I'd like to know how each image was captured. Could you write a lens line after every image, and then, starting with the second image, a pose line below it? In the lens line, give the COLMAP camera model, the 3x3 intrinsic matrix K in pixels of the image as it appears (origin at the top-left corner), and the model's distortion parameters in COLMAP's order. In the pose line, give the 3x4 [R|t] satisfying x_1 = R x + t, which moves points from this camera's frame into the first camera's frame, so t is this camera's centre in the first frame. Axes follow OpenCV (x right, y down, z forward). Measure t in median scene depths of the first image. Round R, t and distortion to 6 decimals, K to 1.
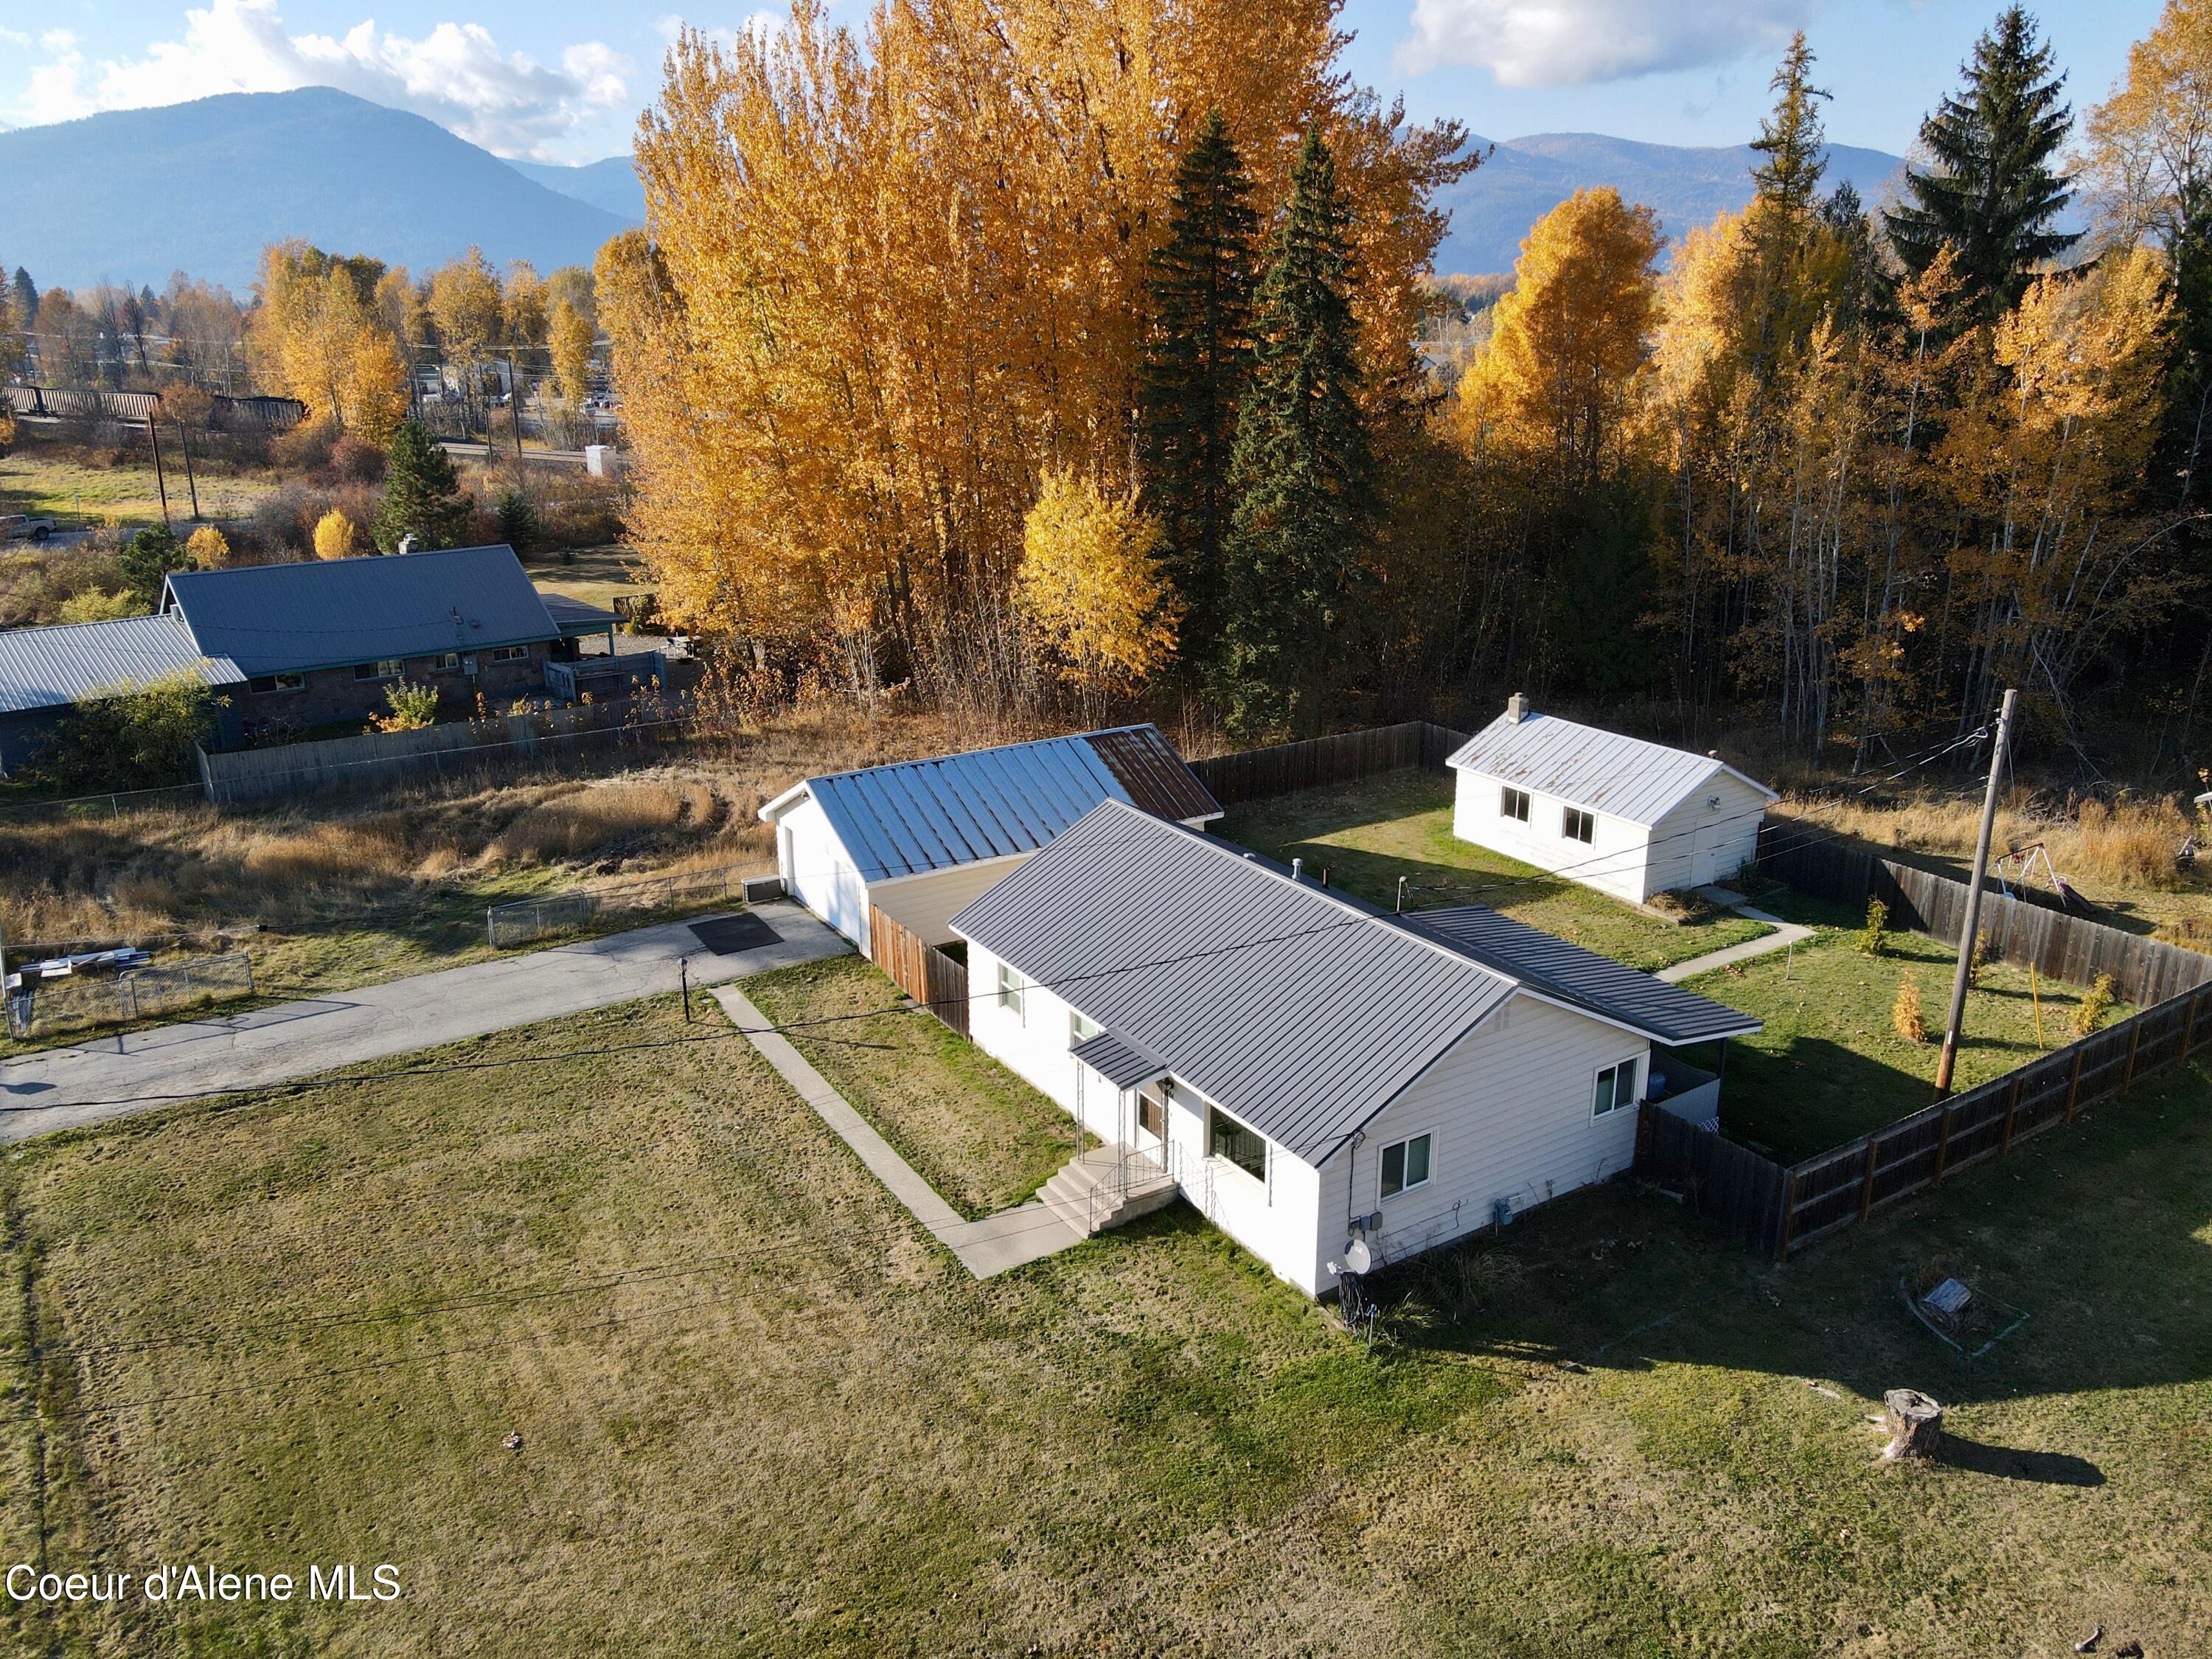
lens RADIAL K [[1597.8, 0, 1121.8], [0, 1597.8, 823.2], [0, 0, 1]] dist [0.017748, -0.005573]
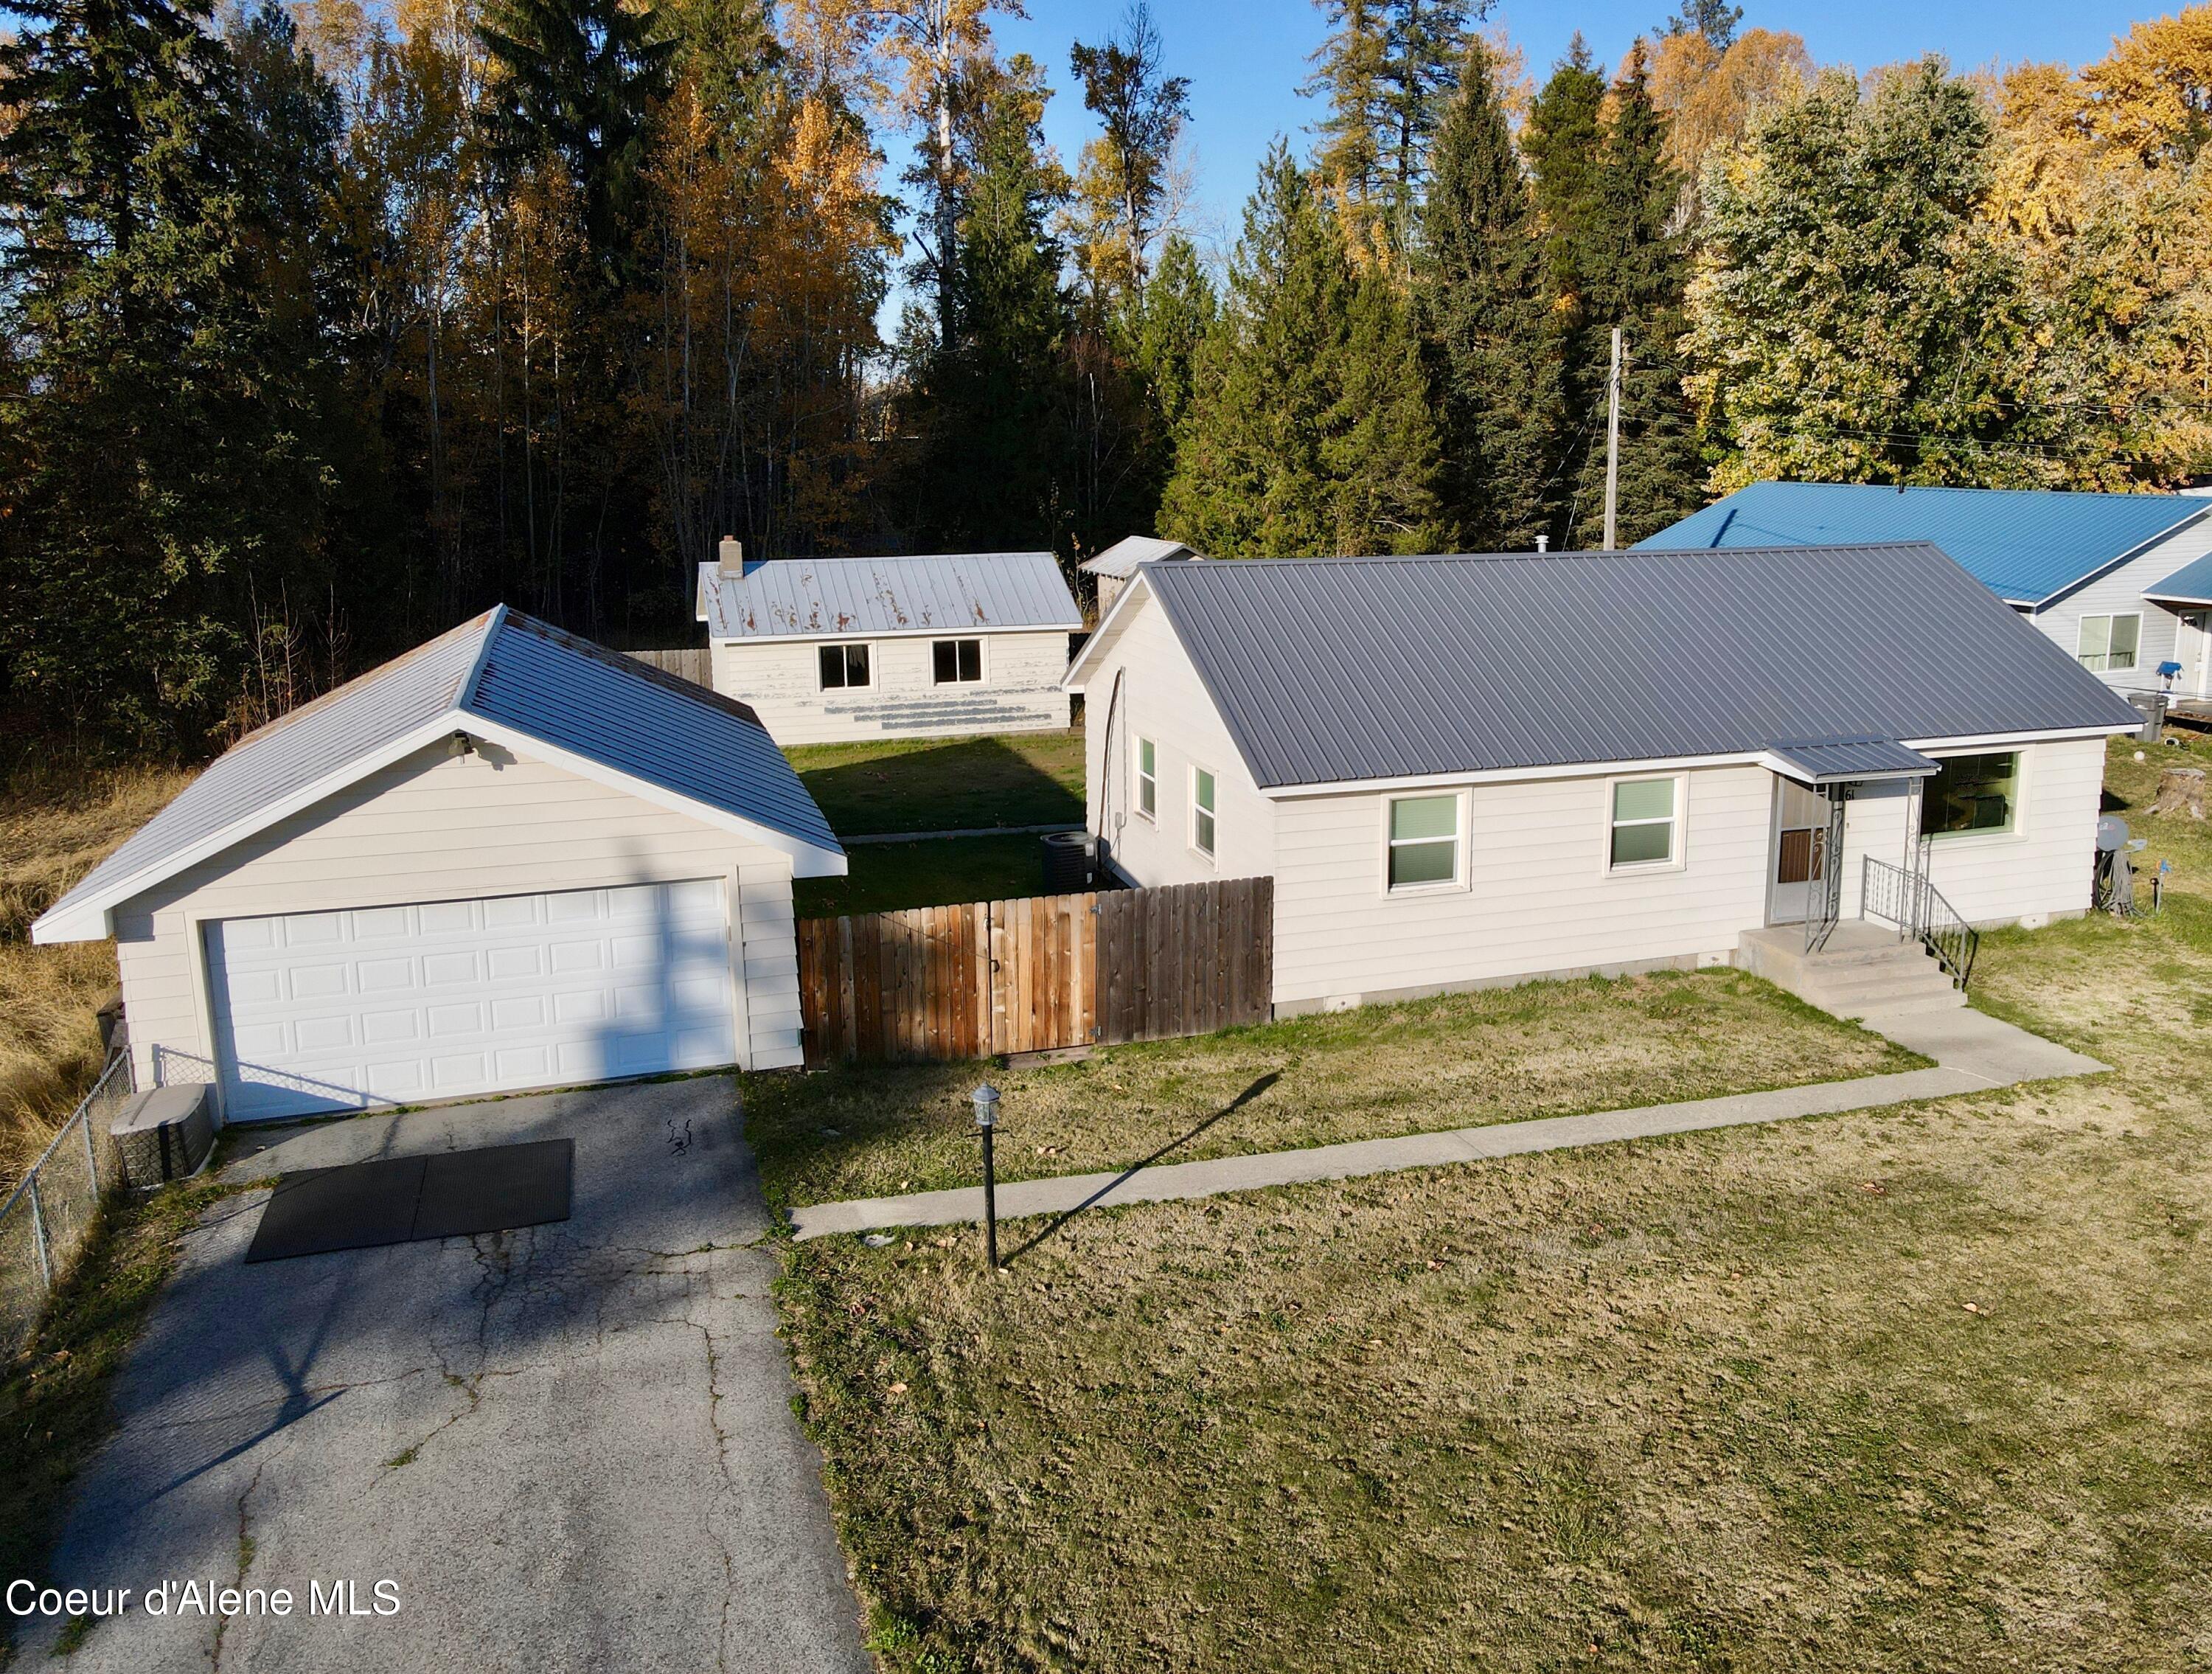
lens RADIAL K [[1699.0, 0, 1178.0], [0, 1699.0, 836.1], [0, 0, 1]] dist [0.013703, 0.002778]
pose [[0.241876, -0.226019, 0.943616, -0.586991], [0.283786, 0.946448, 0.153954, -0.018790], [-0.927880, 0.230547, 0.293064, 0.795816]]
